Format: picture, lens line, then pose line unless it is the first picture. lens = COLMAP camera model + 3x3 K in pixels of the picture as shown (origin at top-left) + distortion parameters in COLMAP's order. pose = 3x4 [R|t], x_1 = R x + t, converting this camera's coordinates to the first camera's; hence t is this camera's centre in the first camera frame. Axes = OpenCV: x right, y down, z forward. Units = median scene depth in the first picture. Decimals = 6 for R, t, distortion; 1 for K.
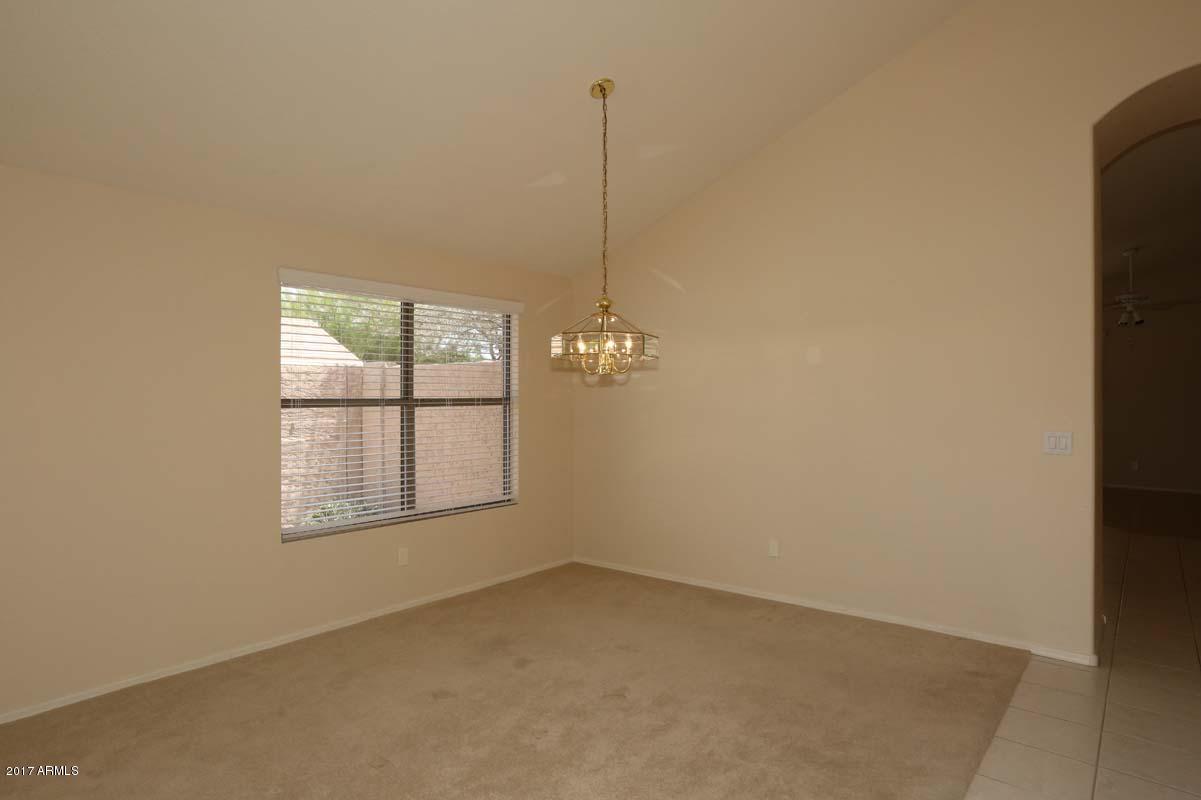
lens RADIAL K [[681.2, 0, 599.2], [0, 681.2, 393.4], [0, 0, 1]] dist [-0.077556, 0.060114]
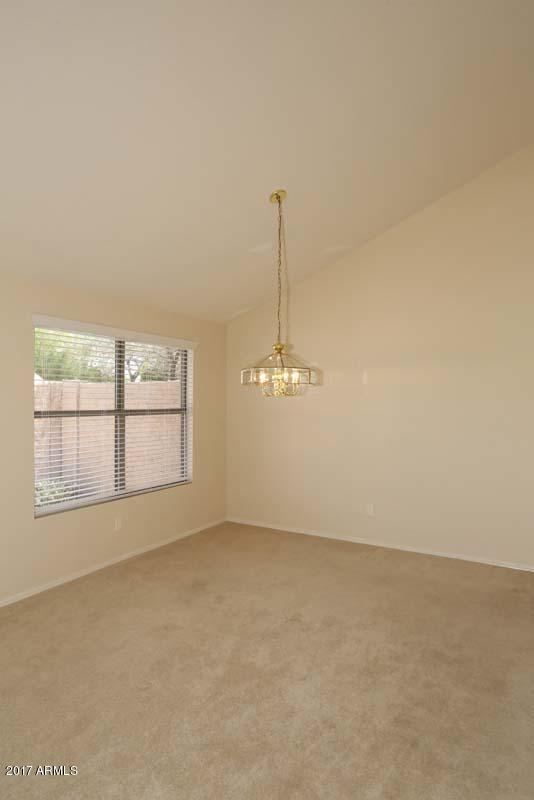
lens RADIAL K [[453.8, 0, 263.6], [0, 453.8, 403.7], [0, 0, 1]] dist [-0.077556, 0.060114]
pose [[0.990112, 0.005887, 0.140153, -0.142452], [-0.007400, 0.999920, 0.010275, -0.019939], [-0.140081, -0.011211, 0.990077, 0.051384]]
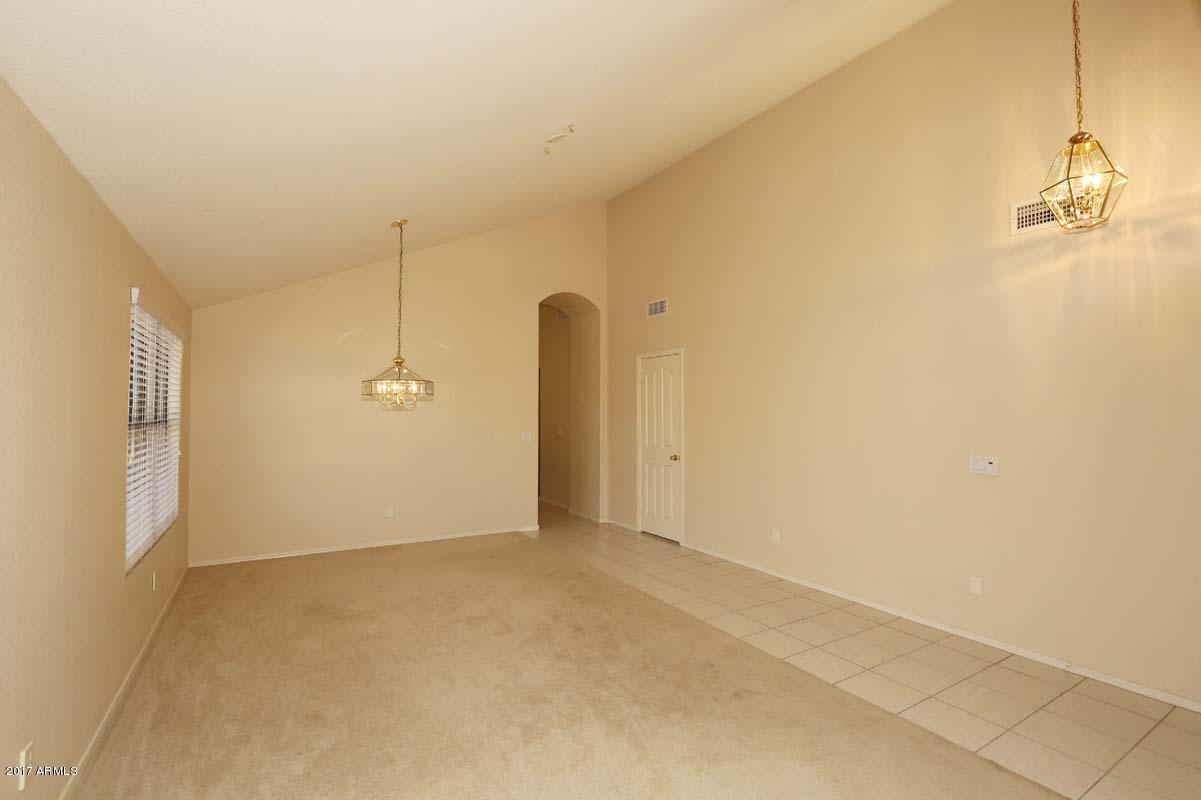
lens RADIAL K [[548.5, 0, 598.1], [0, 548.5, 396.2], [0, 0, 1]] dist [-0.067216, 0.028913]
pose [[0.334032, 0.024192, 0.942251, -0.926910], [-0.006795, 0.999706, -0.023258, -0.021298], [-0.942537, 0.001366, 0.334098, 0.131724]]
